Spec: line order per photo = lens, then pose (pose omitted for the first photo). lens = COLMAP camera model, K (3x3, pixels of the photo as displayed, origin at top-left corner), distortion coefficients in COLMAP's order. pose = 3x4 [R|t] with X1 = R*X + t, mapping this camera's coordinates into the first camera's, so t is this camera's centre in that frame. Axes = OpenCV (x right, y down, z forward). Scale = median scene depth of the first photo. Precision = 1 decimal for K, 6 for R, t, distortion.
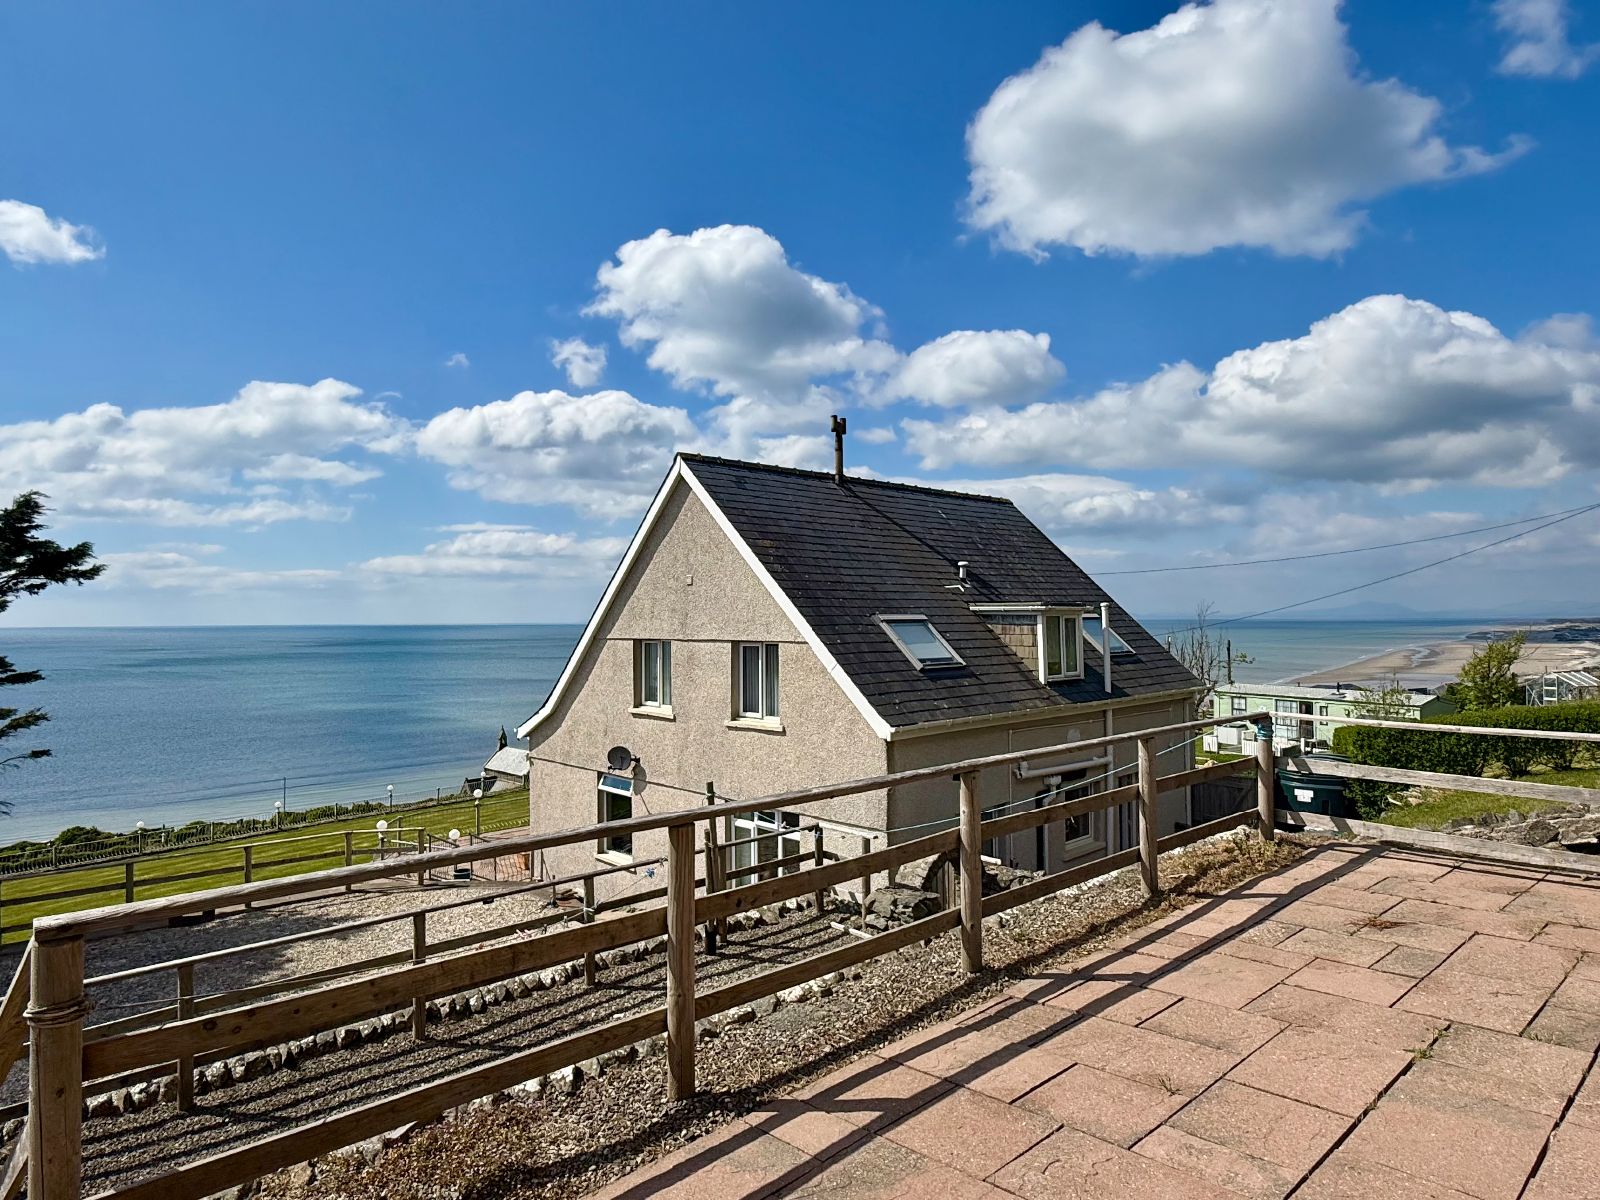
lens RADIAL K [[956.8, 0, 853.2], [0, 956.8, 585.2], [0, 0, 1]] dist [0.004354, 0.003369]
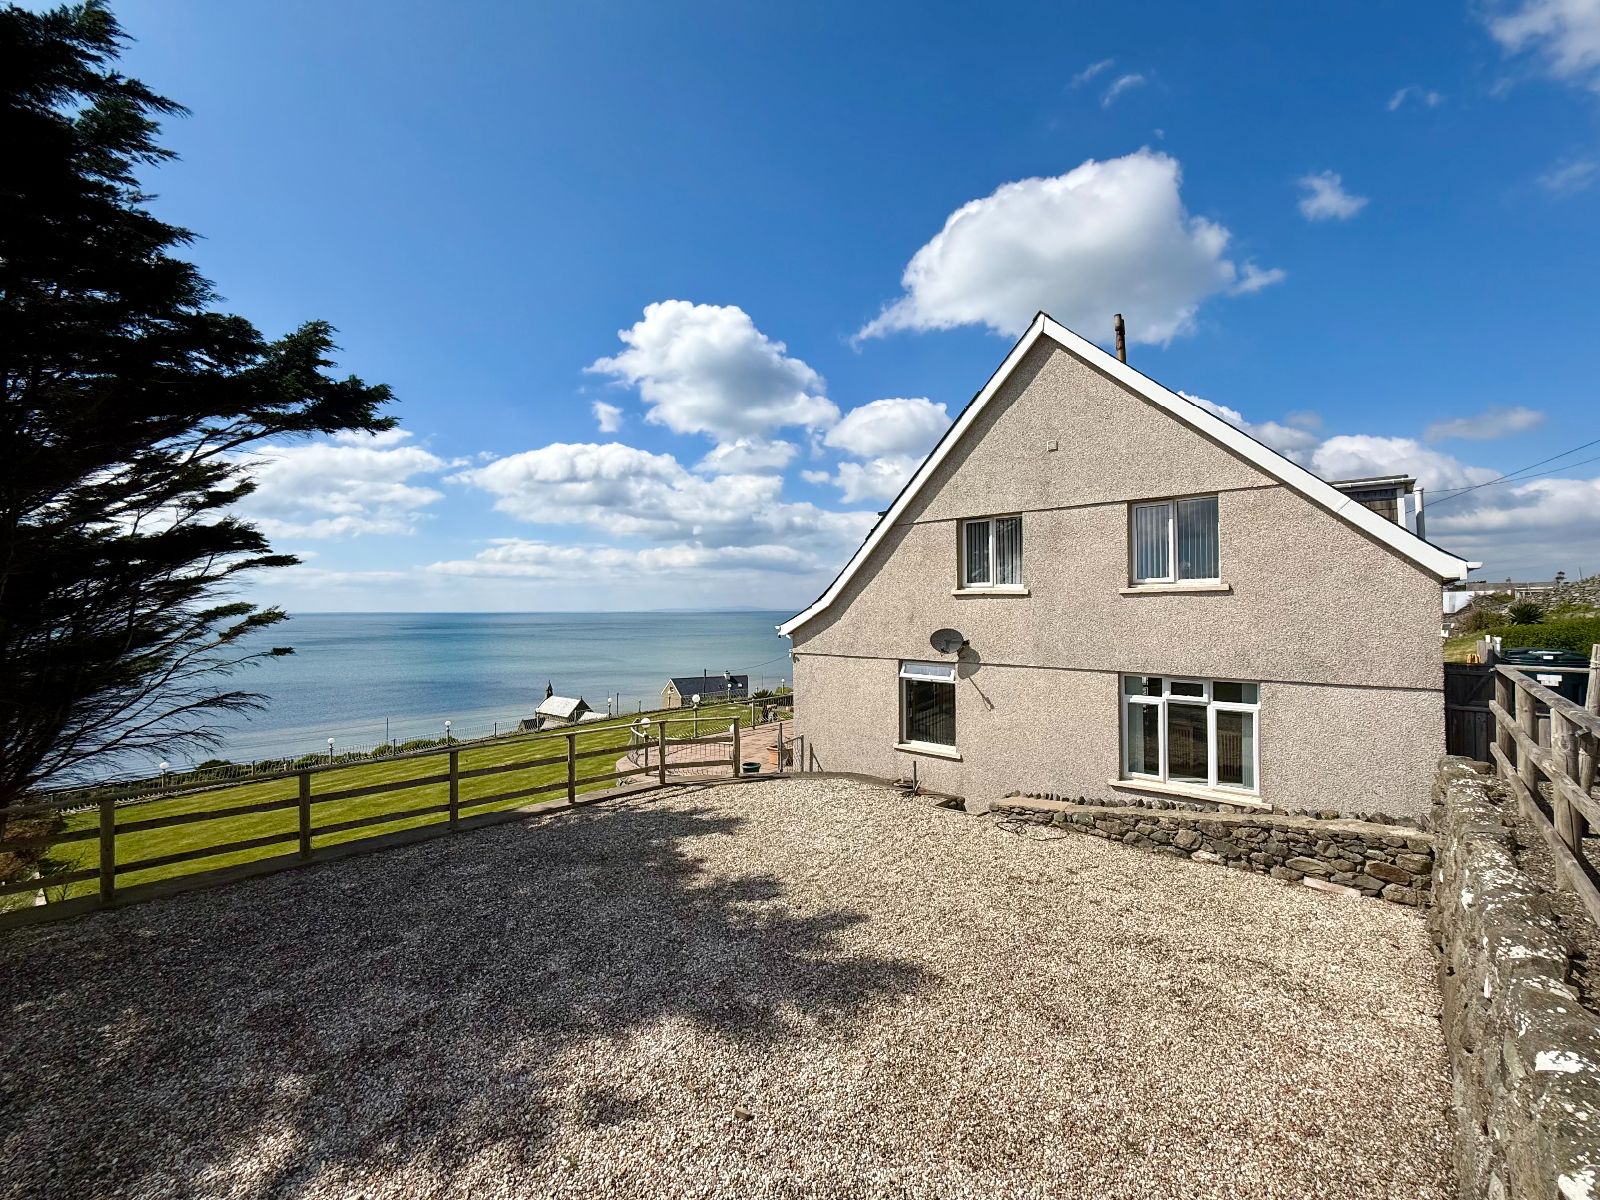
lens RADIAL K [[638.1, 0, 796.4], [0, 638.1, 600.9], [0, 0, 1]] dist [-0.000732, 0.000139]
pose [[0.996607, 0.004617, 0.082177, -0.097577], [-0.004972, 0.999979, 0.004111, 0.030225], [-0.082156, -0.004506, 0.996609, 0.081635]]
